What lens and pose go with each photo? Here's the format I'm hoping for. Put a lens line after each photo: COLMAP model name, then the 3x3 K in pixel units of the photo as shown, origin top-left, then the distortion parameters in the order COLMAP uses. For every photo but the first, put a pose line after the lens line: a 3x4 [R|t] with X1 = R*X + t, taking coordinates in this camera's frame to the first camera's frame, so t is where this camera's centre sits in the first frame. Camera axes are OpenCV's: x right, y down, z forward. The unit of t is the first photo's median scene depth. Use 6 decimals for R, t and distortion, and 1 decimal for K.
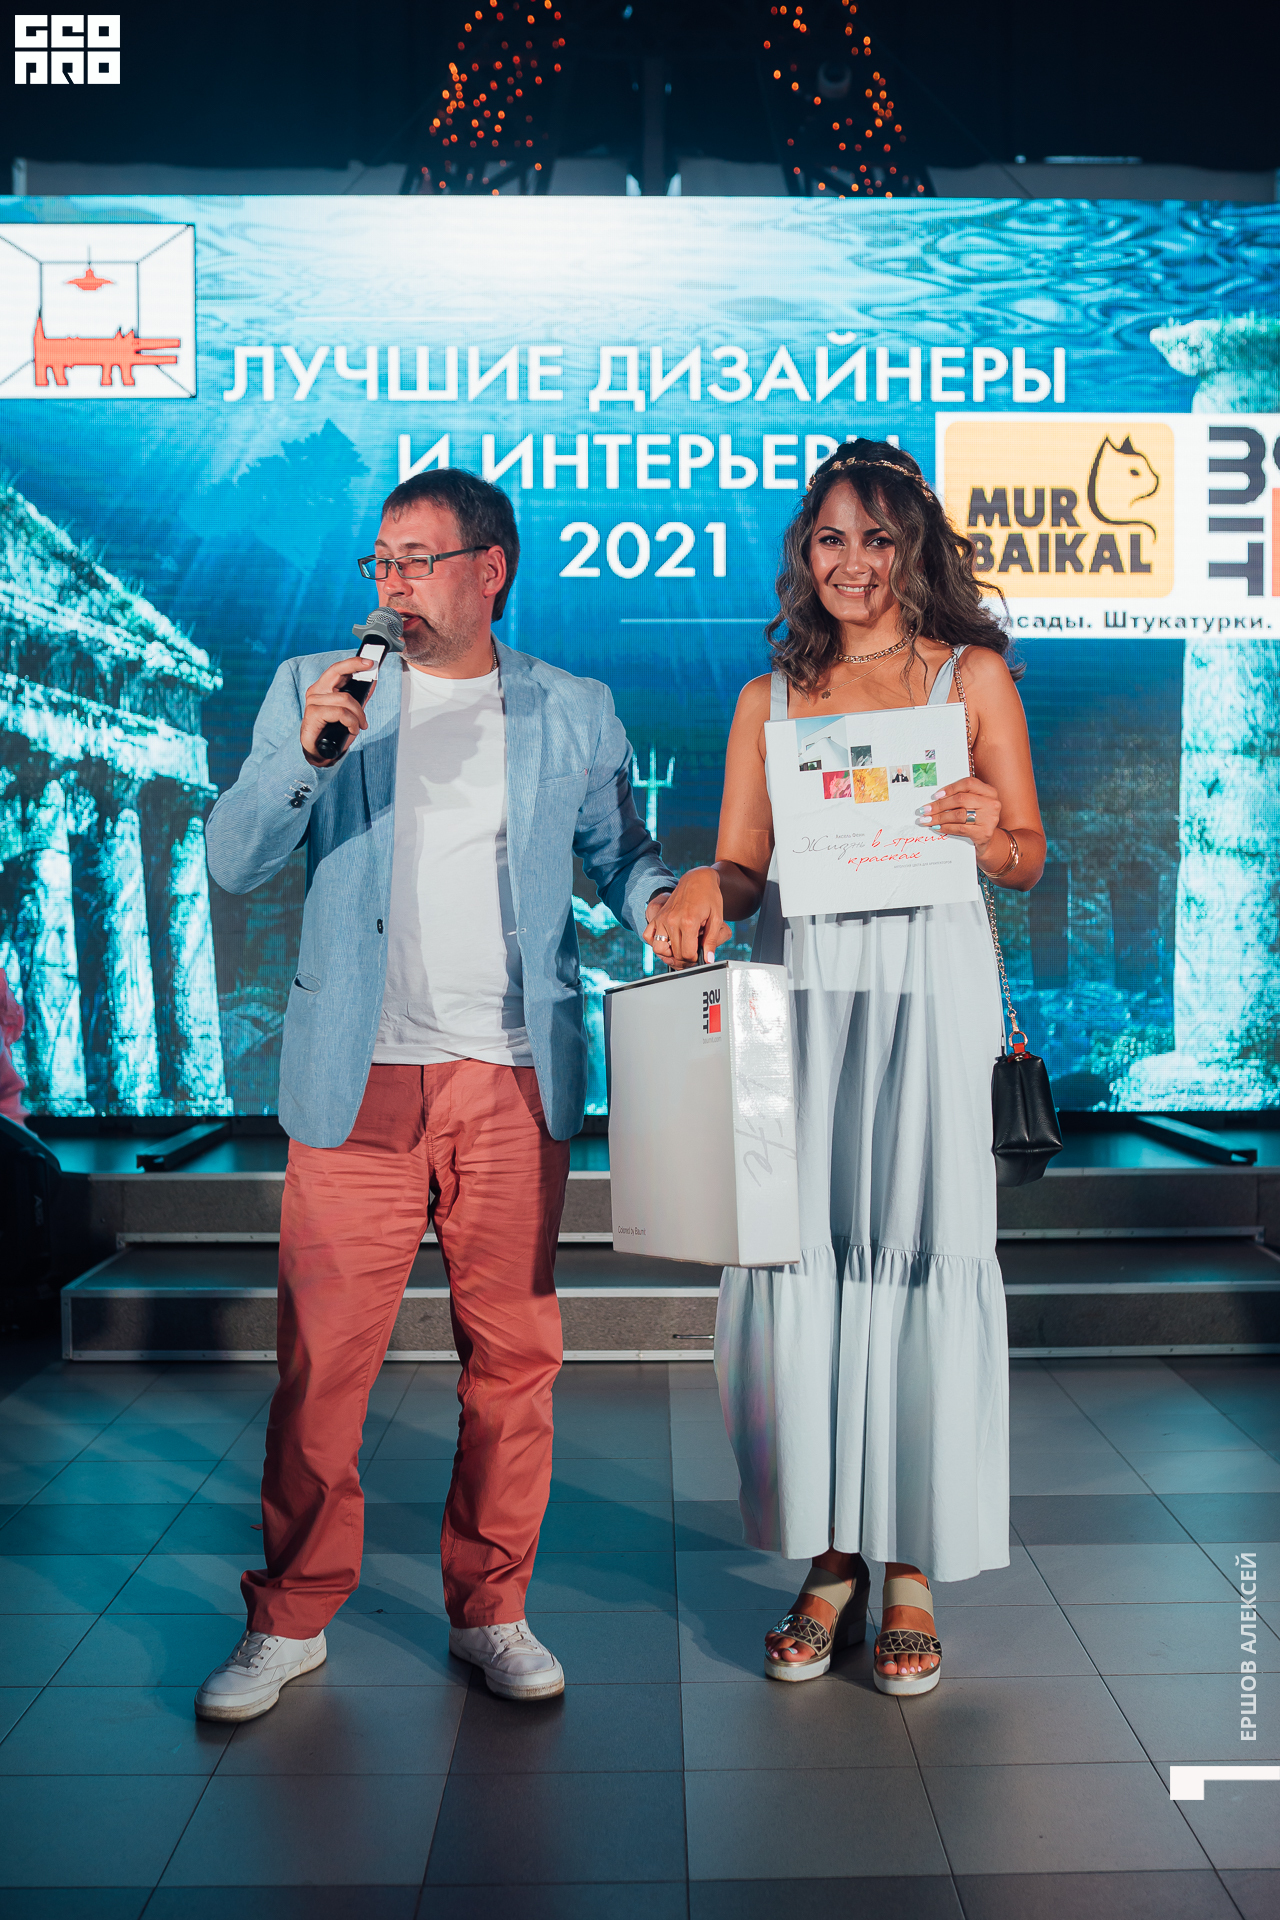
lens RADIAL K [[2100.4, 0, 662.4], [0, 2100.4, 931.4], [0, 0, 1]] dist [-0.036241, 0.000000]
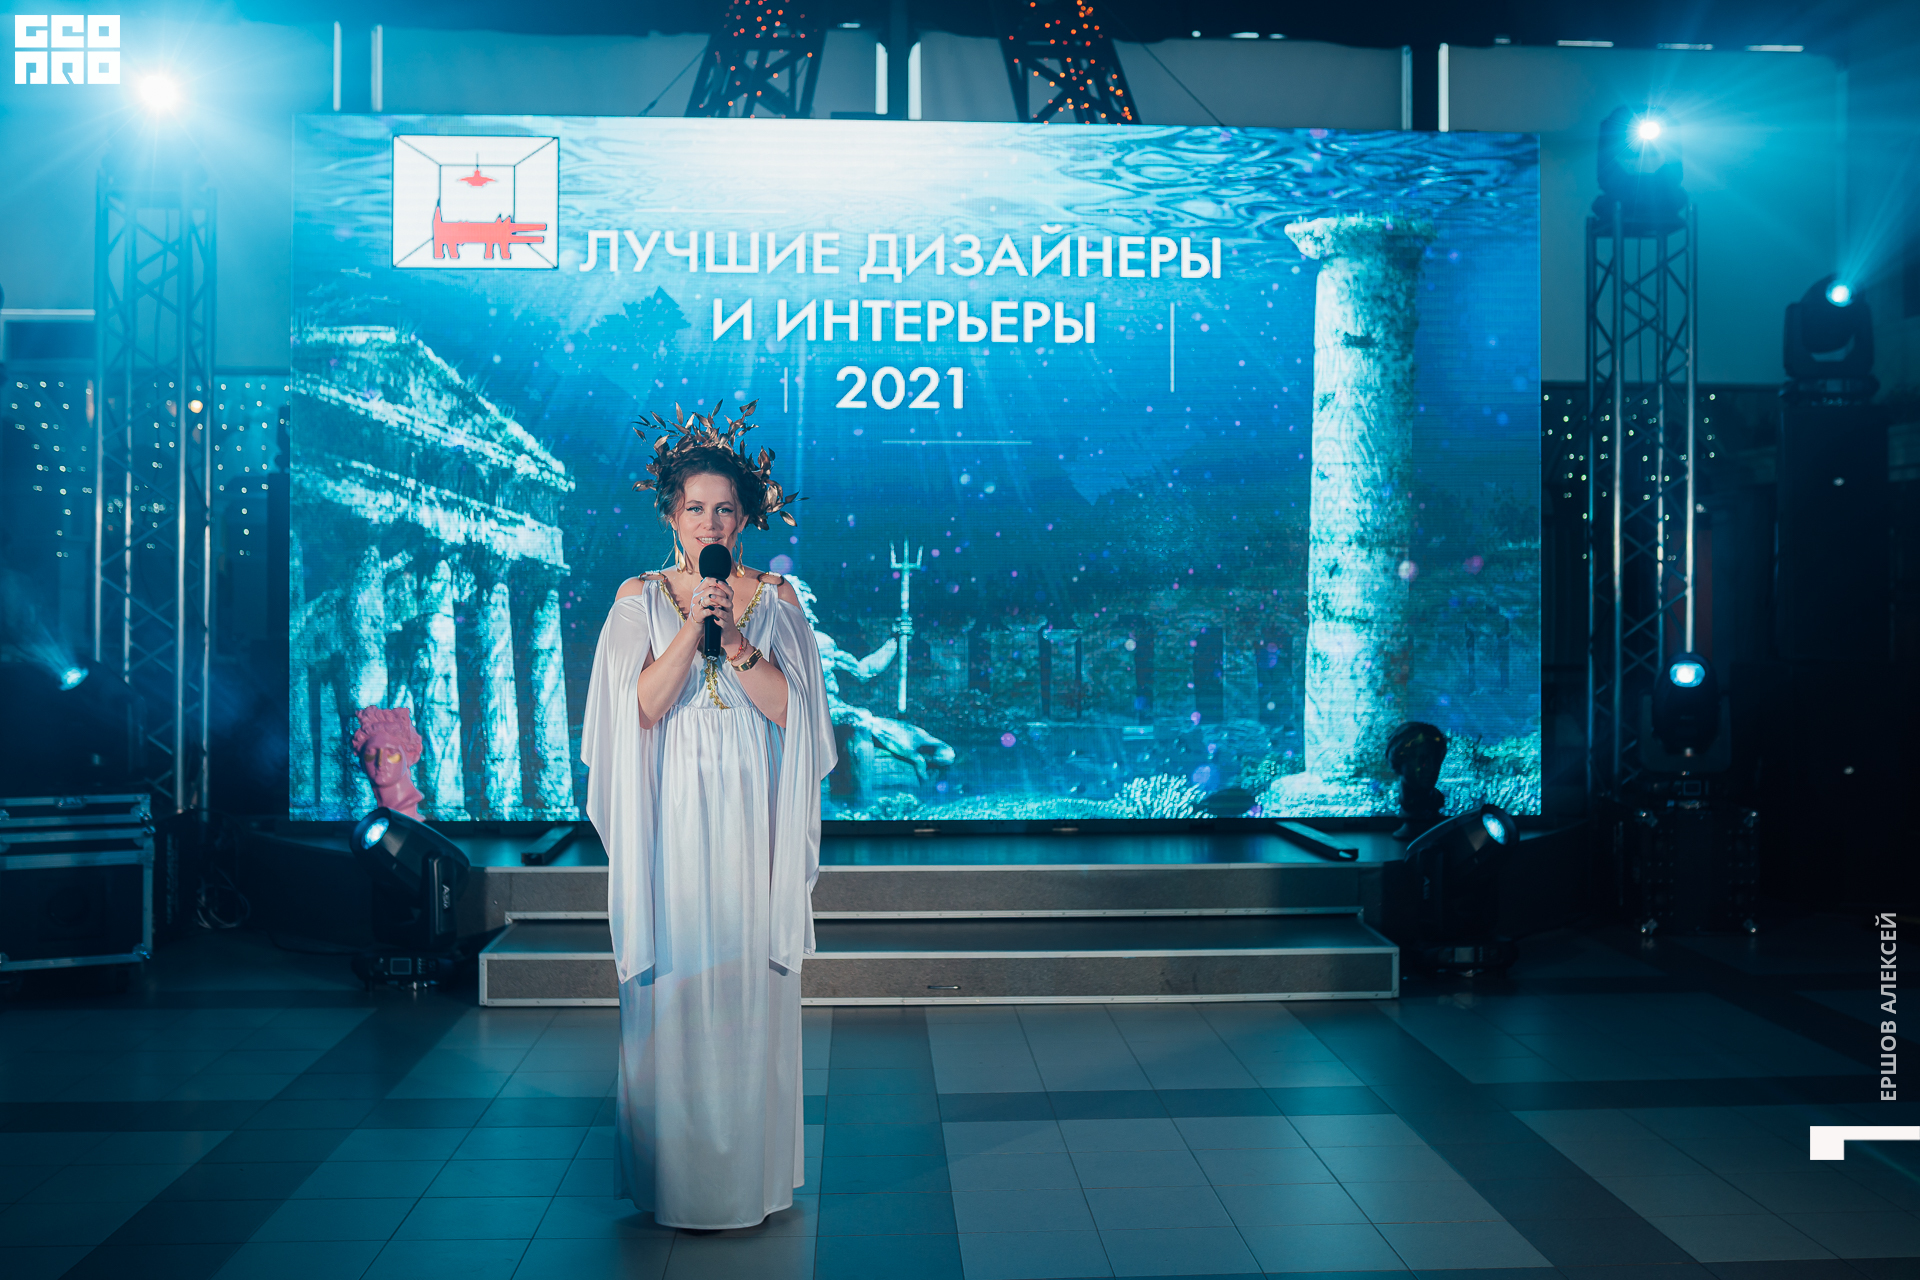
lens RADIAL K [[2100.4, 0, 970.3], [0, 2100.4, 577.1], [0, 0, 1]] dist [-0.036241, 0.000000]
pose [[0.999320, 0.004860, 0.036551, -0.012607], [-0.003209, 0.998978, -0.045077, -0.004581], [-0.036733, 0.044929, 0.998315, -0.306151]]
